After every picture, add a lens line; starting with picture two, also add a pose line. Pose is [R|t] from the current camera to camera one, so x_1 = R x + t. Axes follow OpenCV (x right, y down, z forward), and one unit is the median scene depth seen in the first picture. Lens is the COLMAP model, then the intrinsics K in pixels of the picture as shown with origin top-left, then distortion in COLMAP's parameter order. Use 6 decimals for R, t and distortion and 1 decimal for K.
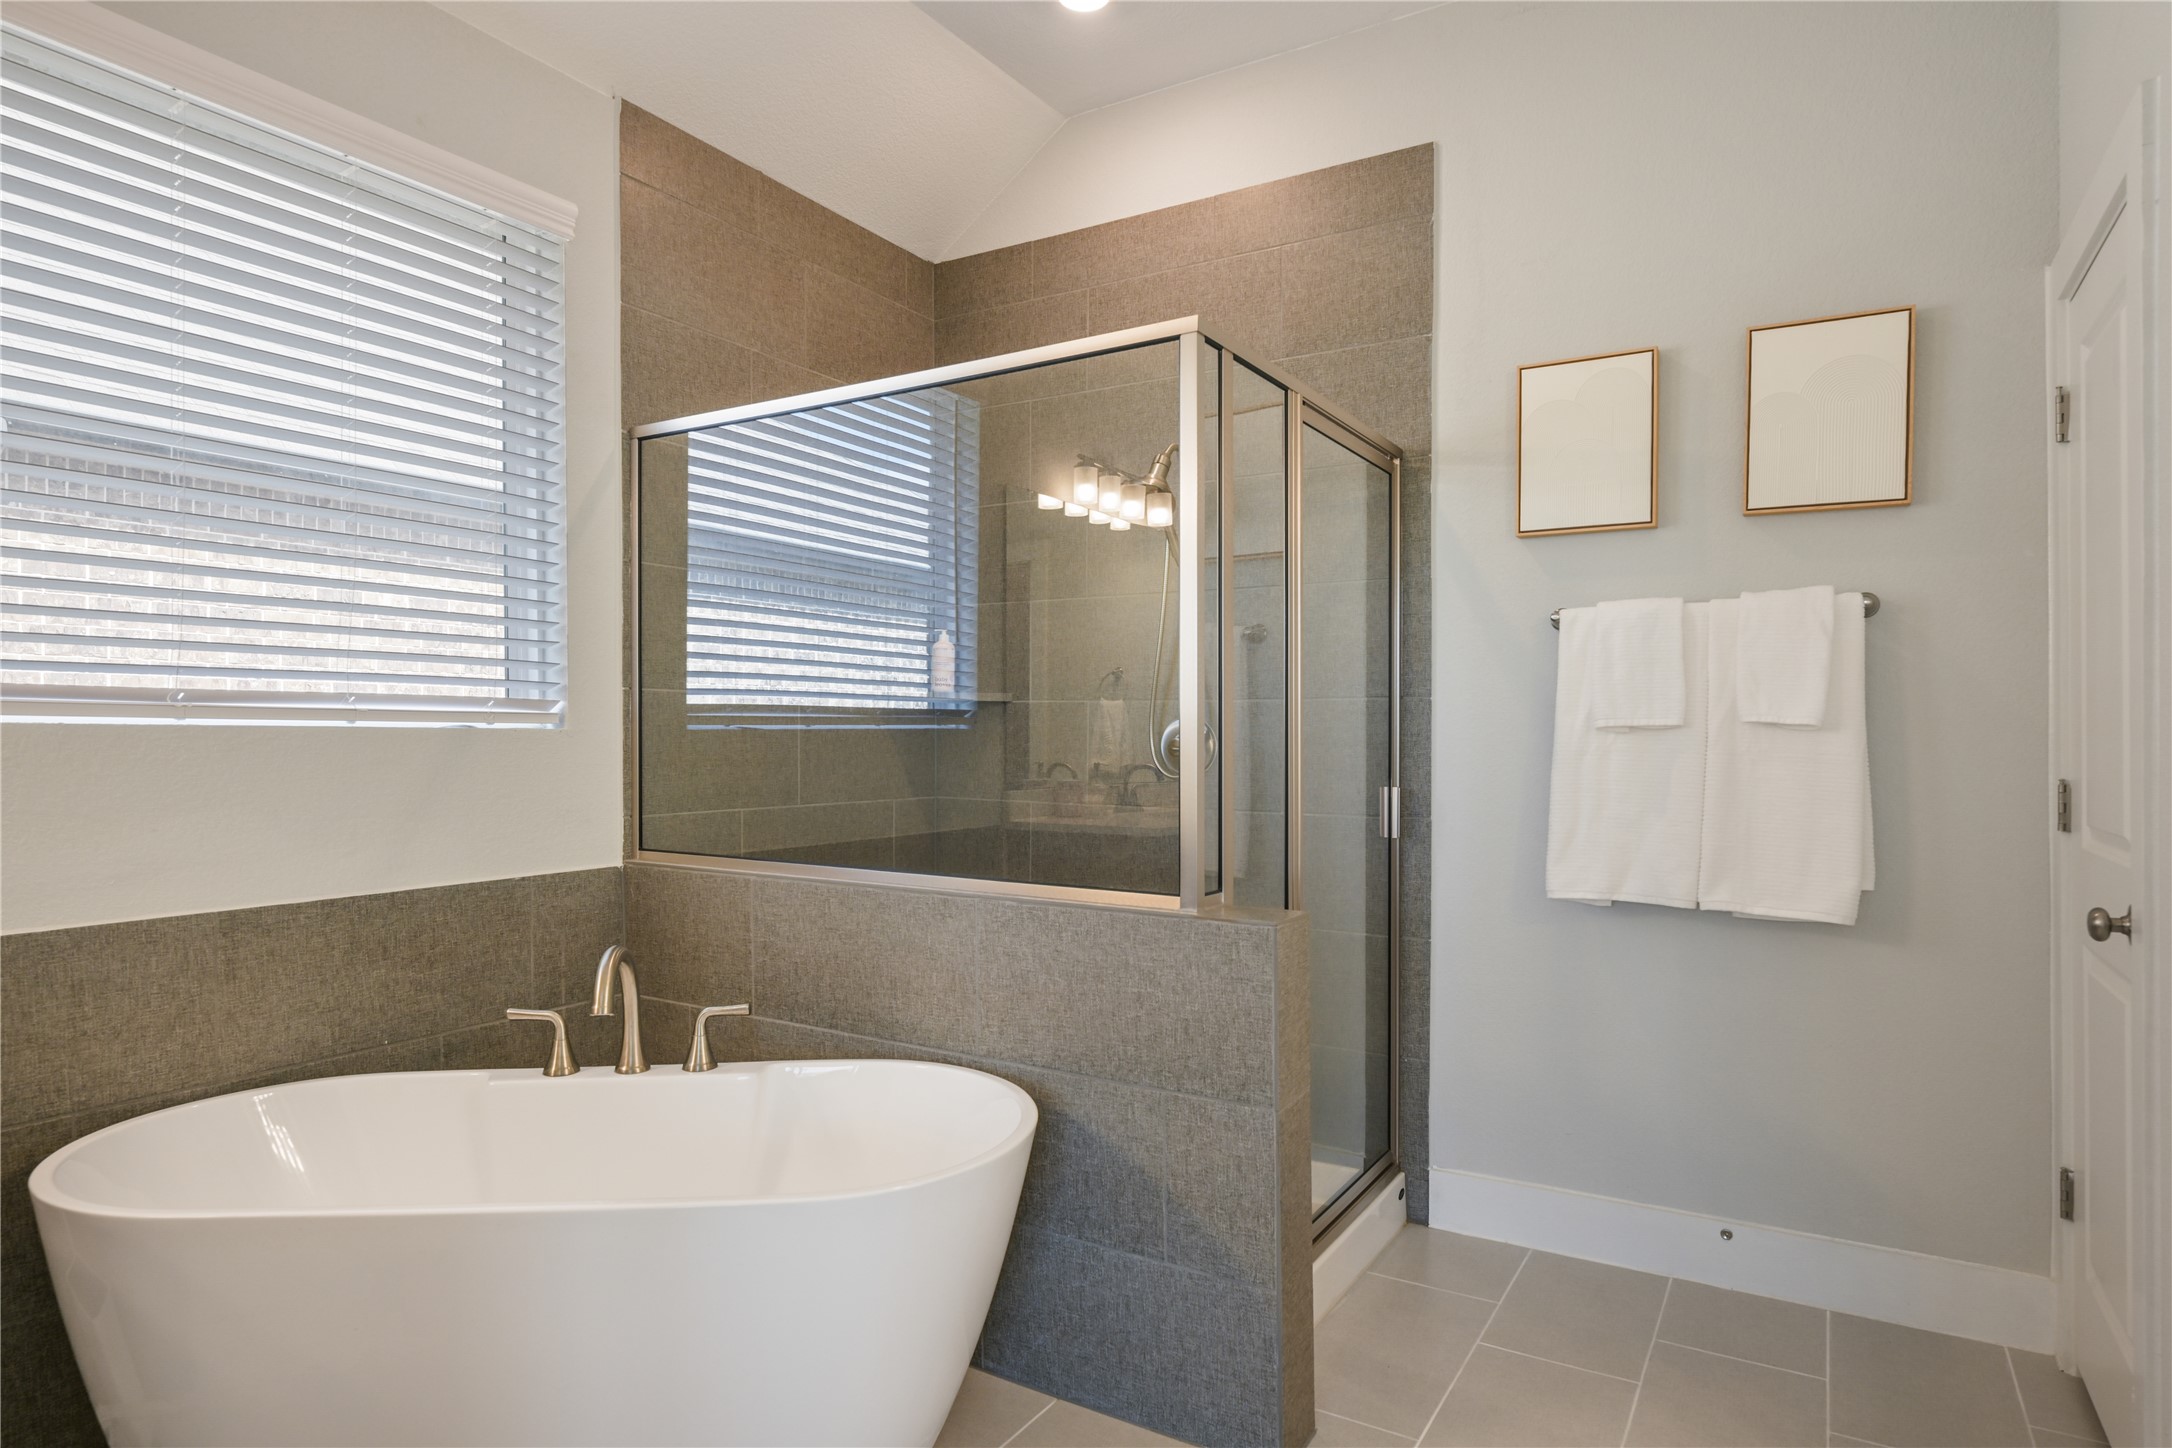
lens RADIAL K [[1220.7, 0, 1088.1], [0, 1220.7, 731.7], [0, 0, 1]] dist [-0.002727, 0.000399]
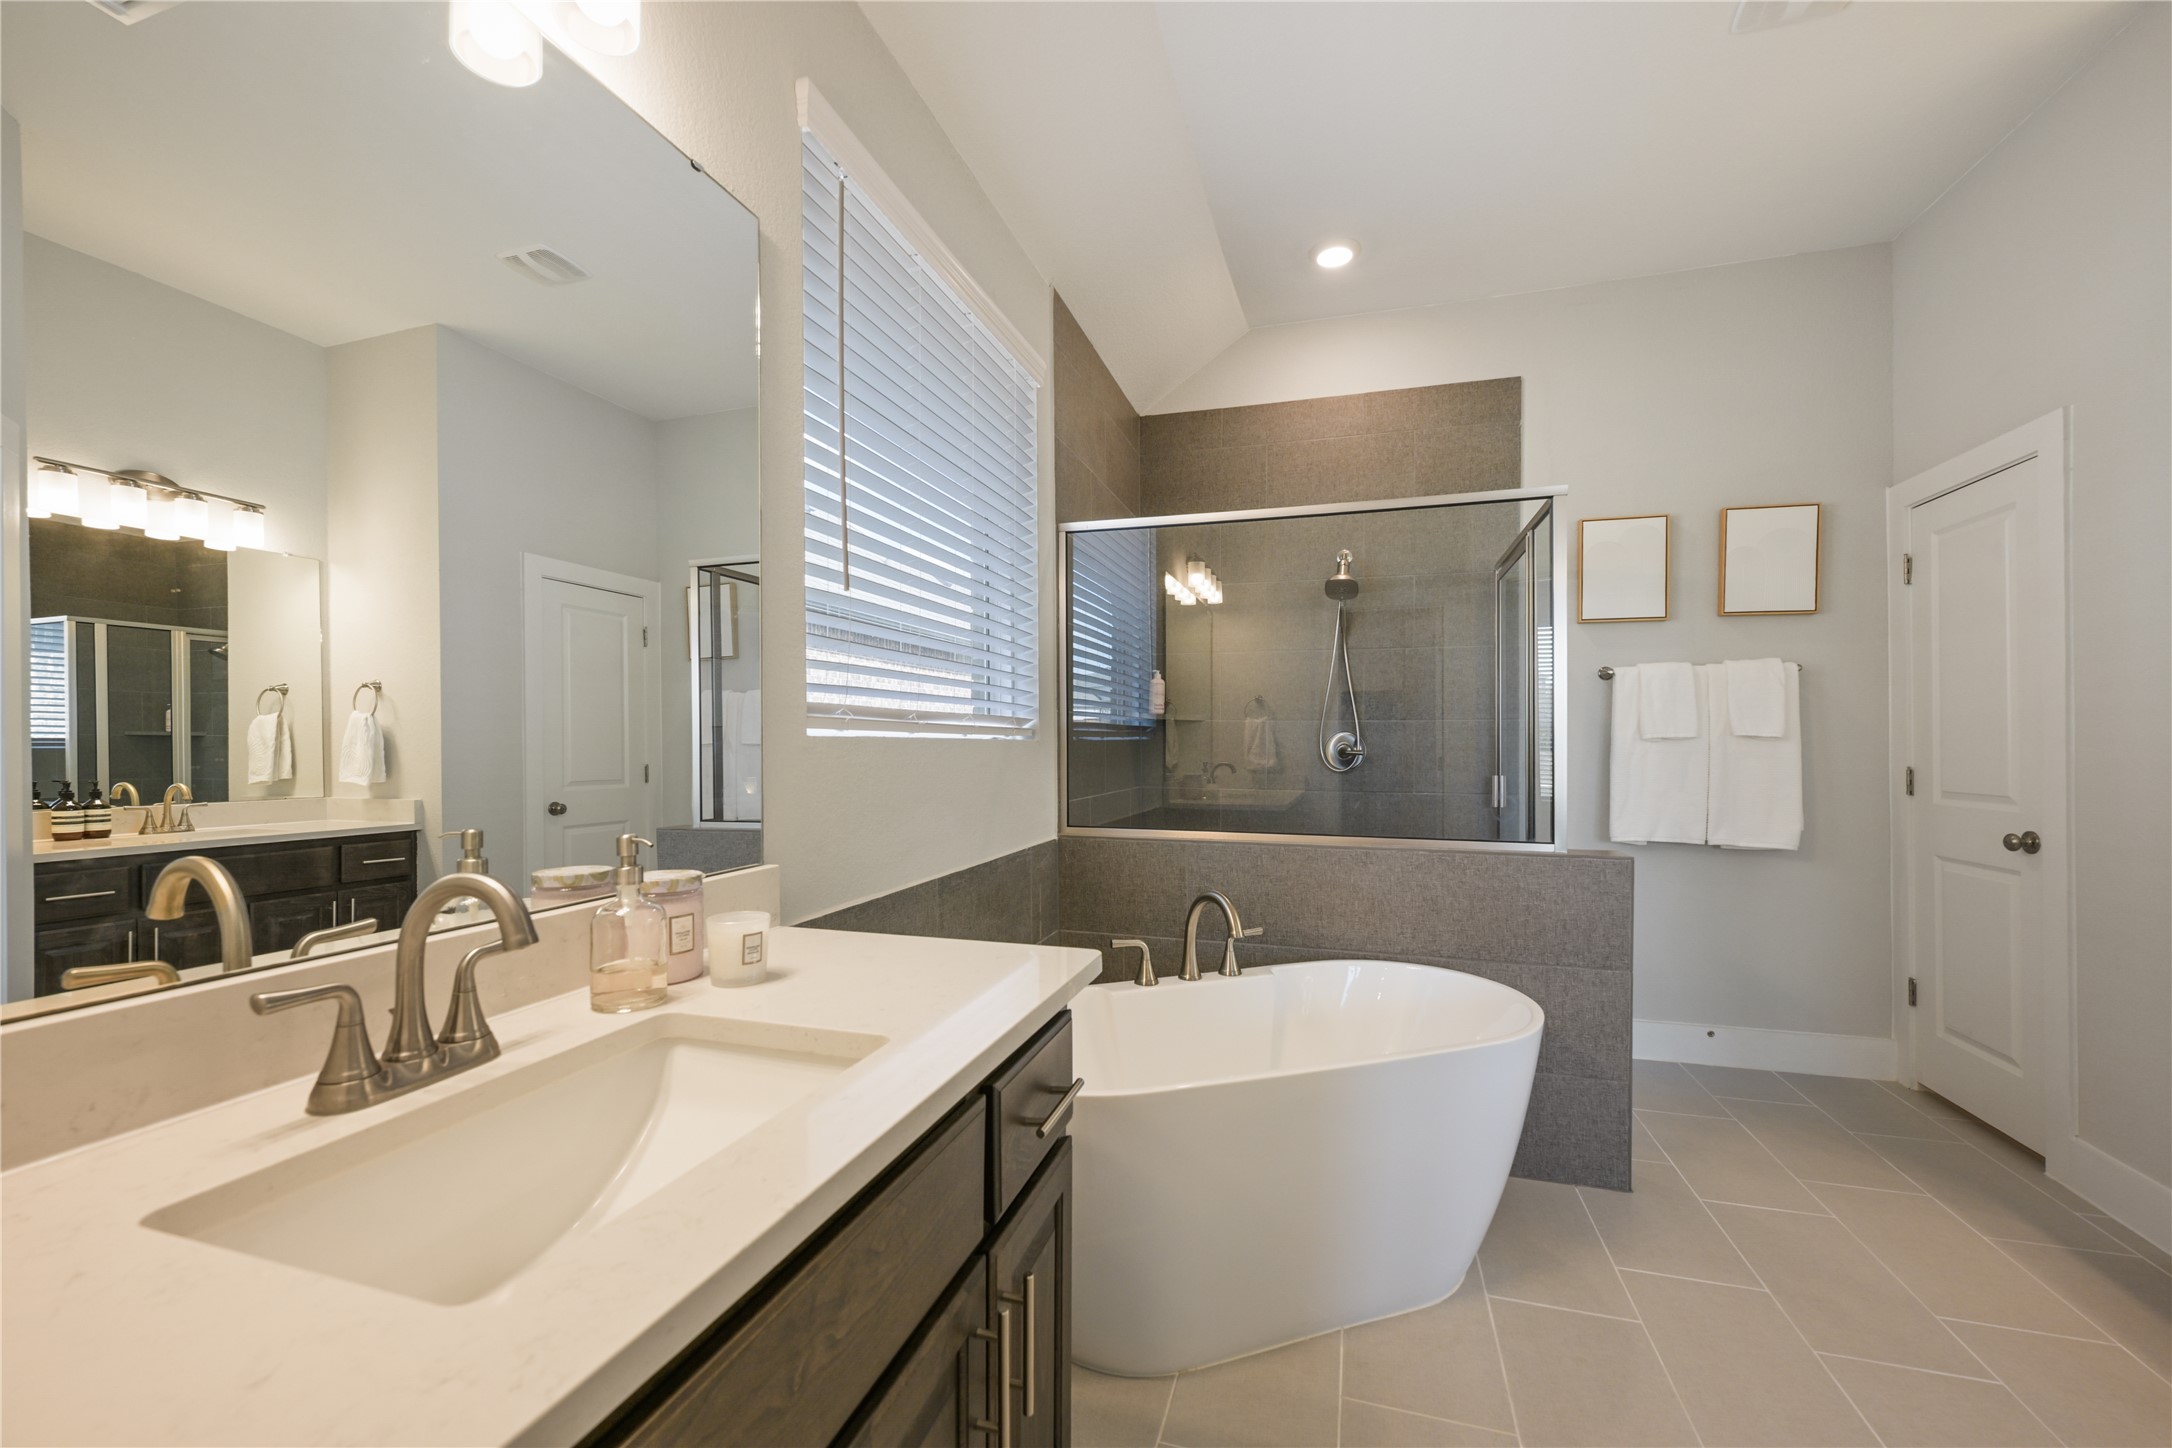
lens RADIAL K [[868.3, 0, 1096.2], [0, 868.3, 737.2], [0, 0, 1]] dist [-0.000916, 0.000024]
pose [[0.968043, 0.000023, 0.250782, -0.650811], [0.000825, 0.999994, -0.003278, -0.002225], [-0.250781, 0.003380, 0.968038, 0.034374]]
